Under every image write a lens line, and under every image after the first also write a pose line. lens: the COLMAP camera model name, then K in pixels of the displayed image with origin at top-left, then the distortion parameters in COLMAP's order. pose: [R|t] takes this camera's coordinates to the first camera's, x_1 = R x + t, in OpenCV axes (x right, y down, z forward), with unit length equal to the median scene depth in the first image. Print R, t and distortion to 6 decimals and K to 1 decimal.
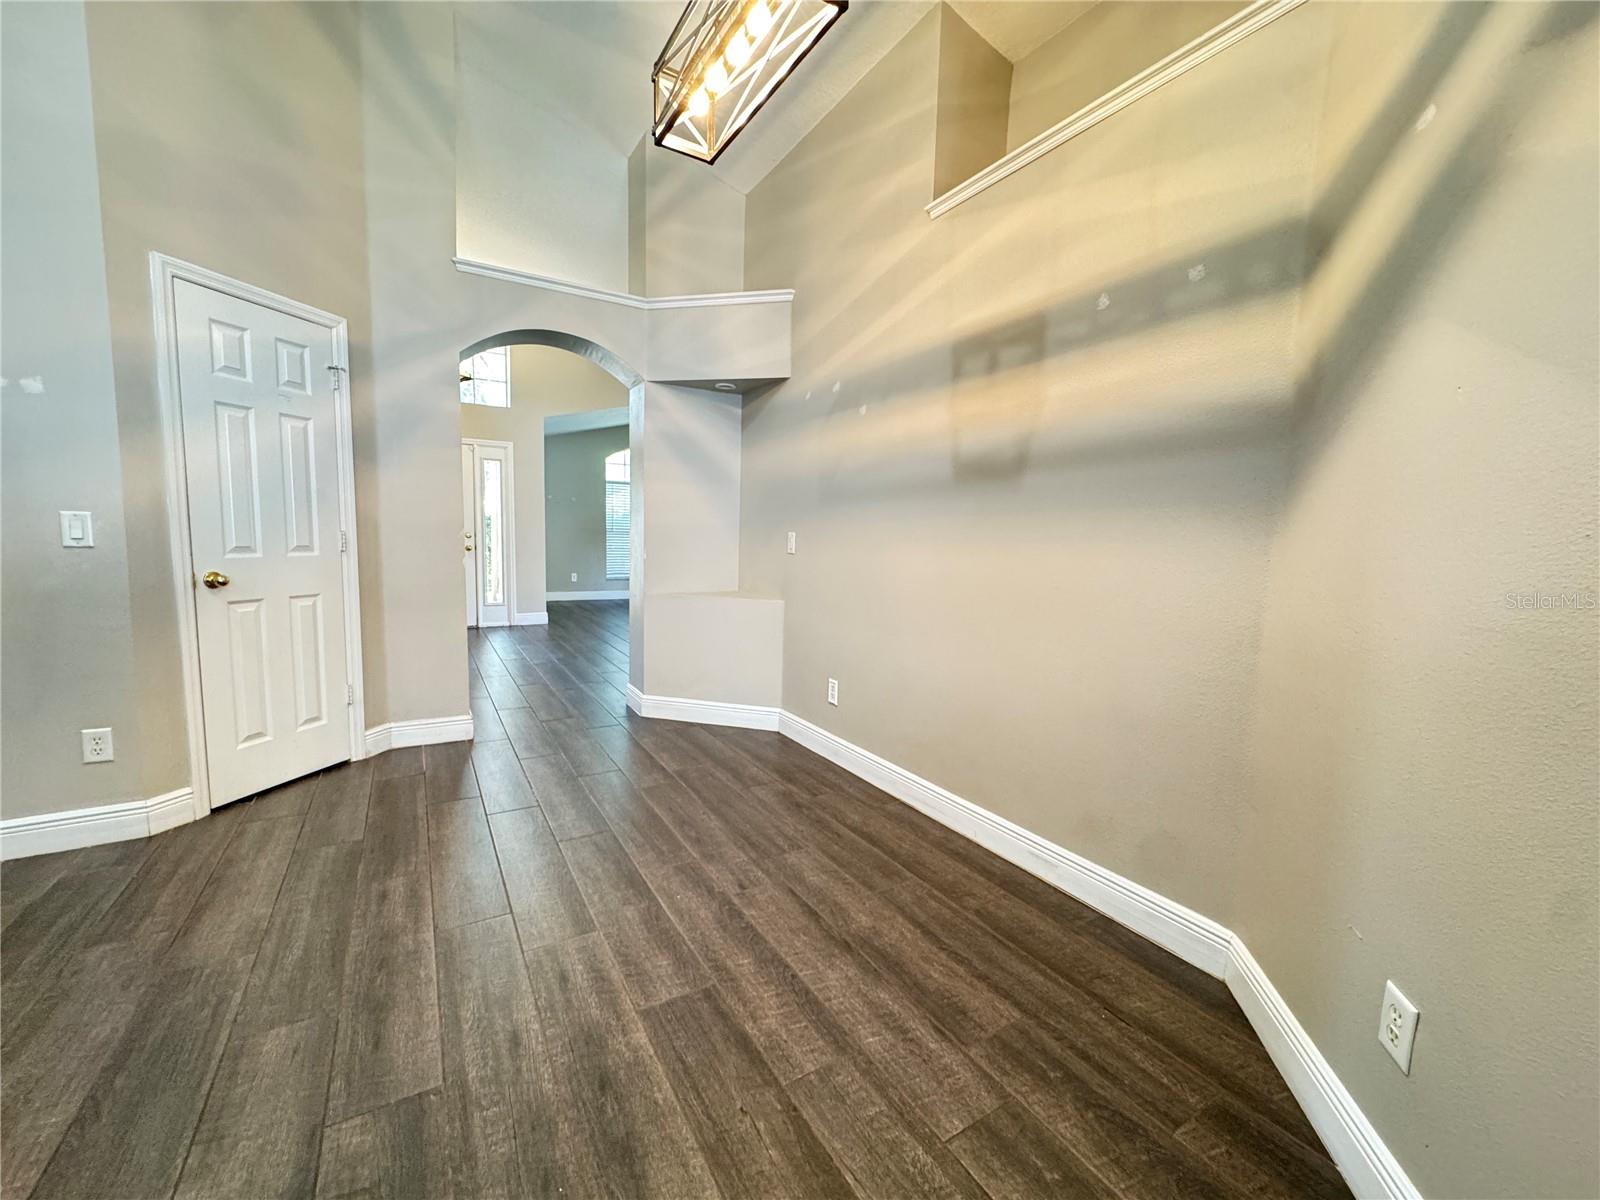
lens RADIAL K [[638.1, 0, 798.7], [0, 638.1, 599.1], [0, 0, 1]] dist [-0.001992, -0.000347]
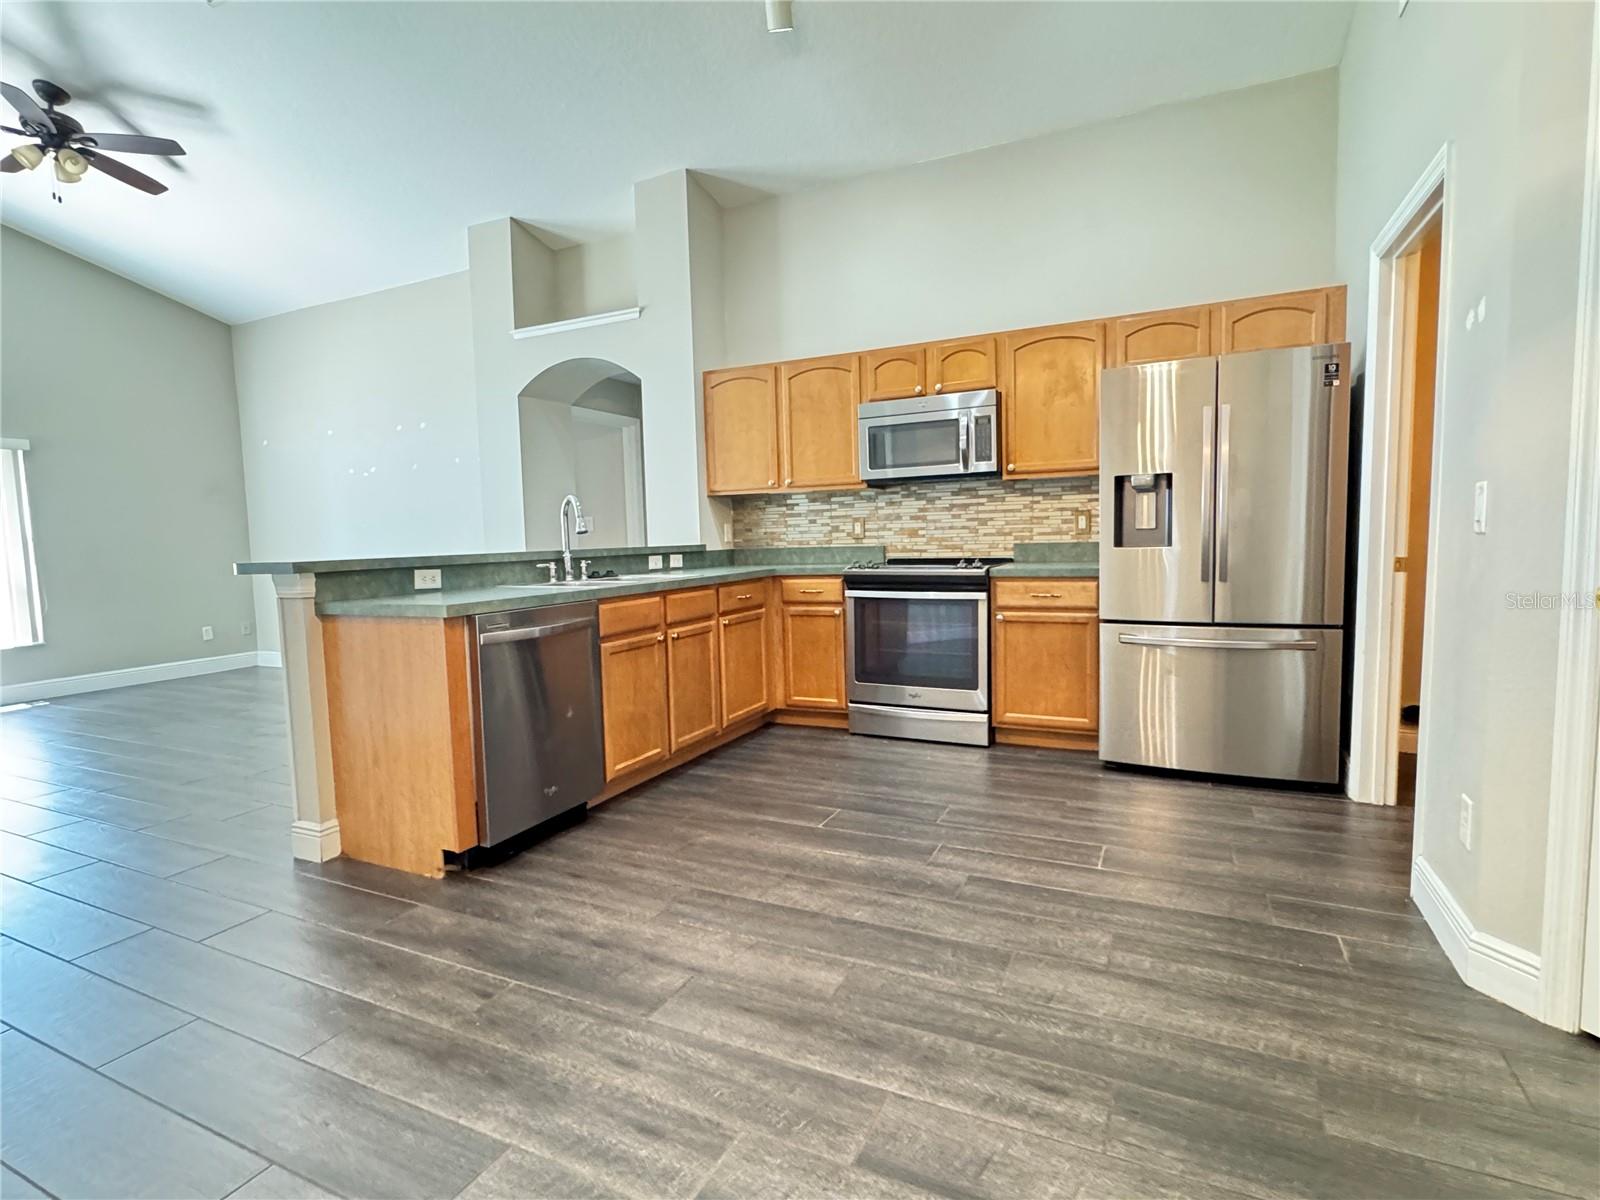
lens RADIAL K [[802.6, 0, 796.0], [0, 802.6, 601.0], [0, 0, 1]] dist [-0.000812, 0.002249]
pose [[-0.837064, 0.041947, -0.545495, -0.020411], [-0.051150, 0.986689, 0.154364, -0.065673], [0.544709, 0.157115, -0.823776, 0.830793]]
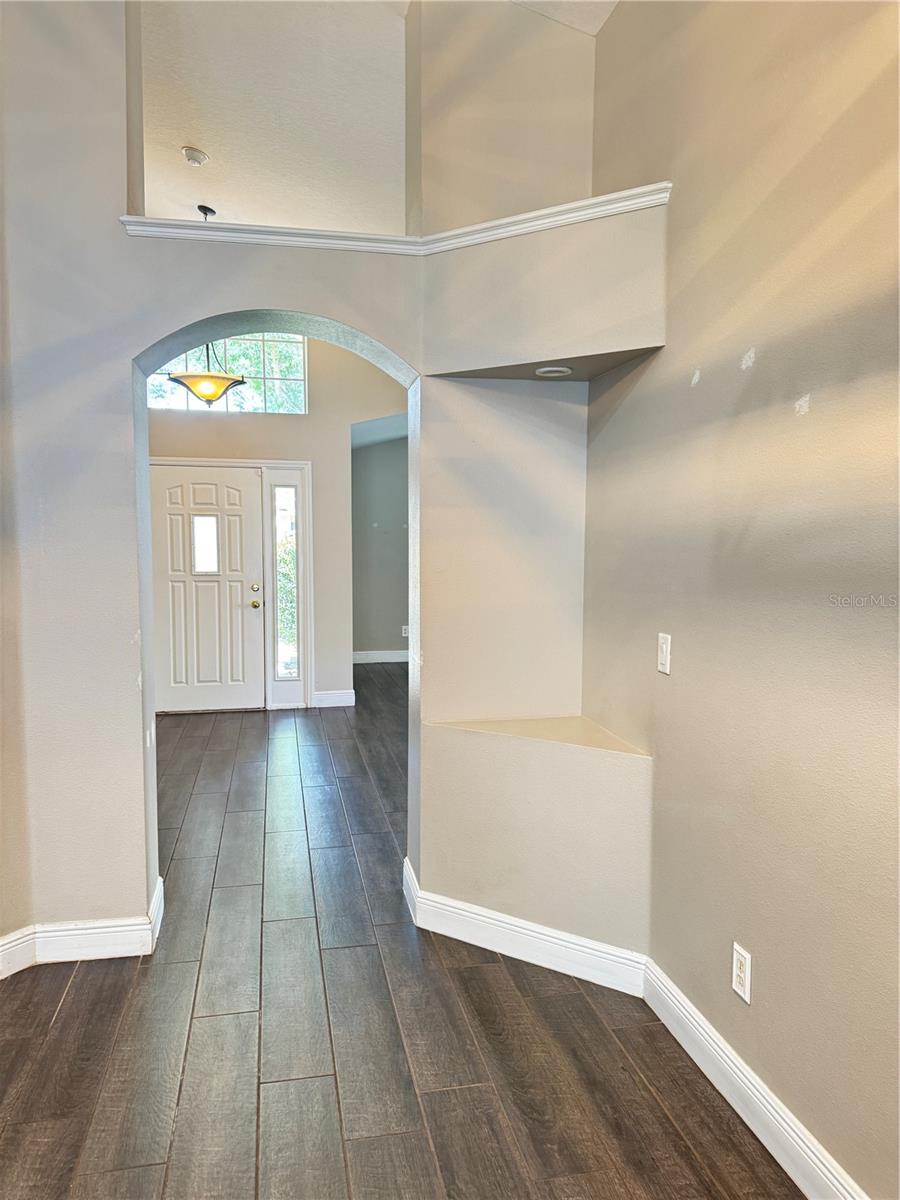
lens RADIAL K [[836.0, 0, 455.8], [0, 836.0, 610.3], [0, 0, 1]] dist [0.008598, -0.016672]
pose [[0.946732, 0.003615, -0.322001, 0.050615], [-0.011274, 0.999696, -0.021924, -0.113220], [0.321824, 0.024386, 0.946485, 0.296693]]
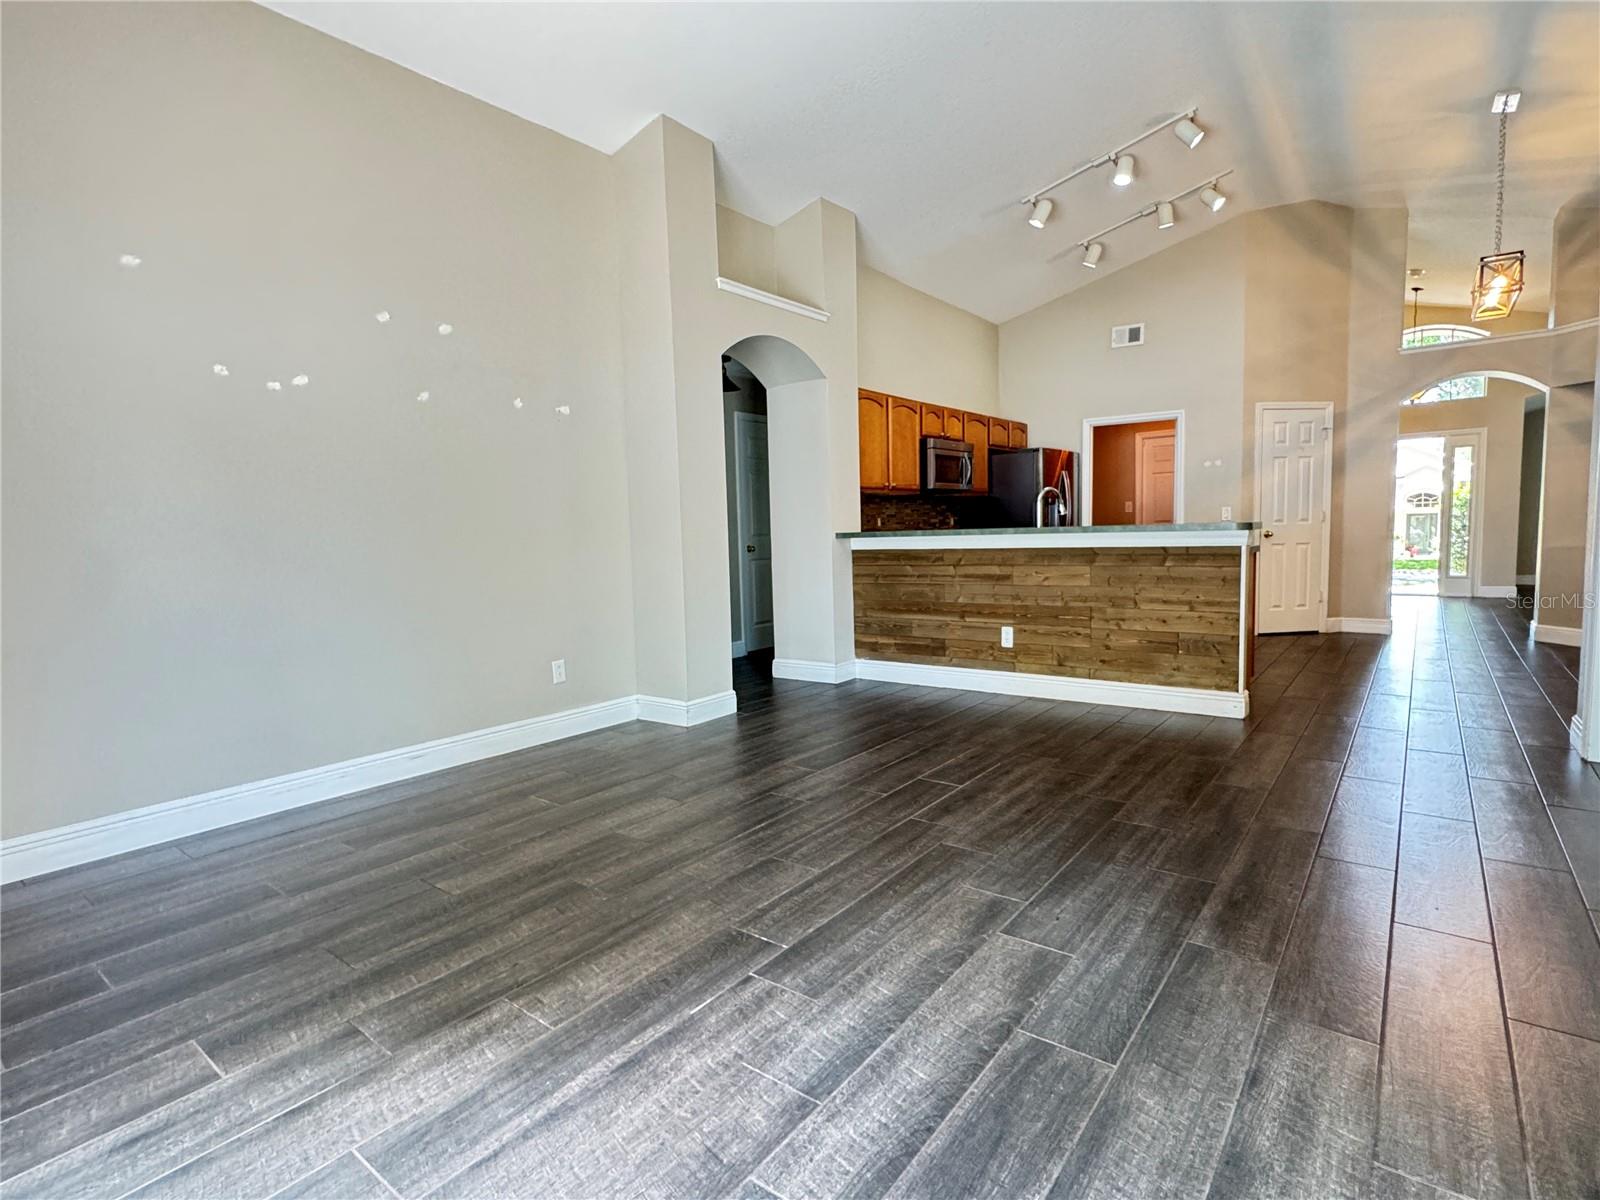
lens RADIAL K [[802.6, 0, 806.3], [0, 802.6, 600.7], [0, 0, 1]] dist [-0.000812, 0.002249]
pose [[0.362197, 0.044739, -0.931027, 0.865883], [-0.059753, 0.997907, 0.024708, 0.172777], [0.930184, 0.046682, 0.364113, -1.159951]]
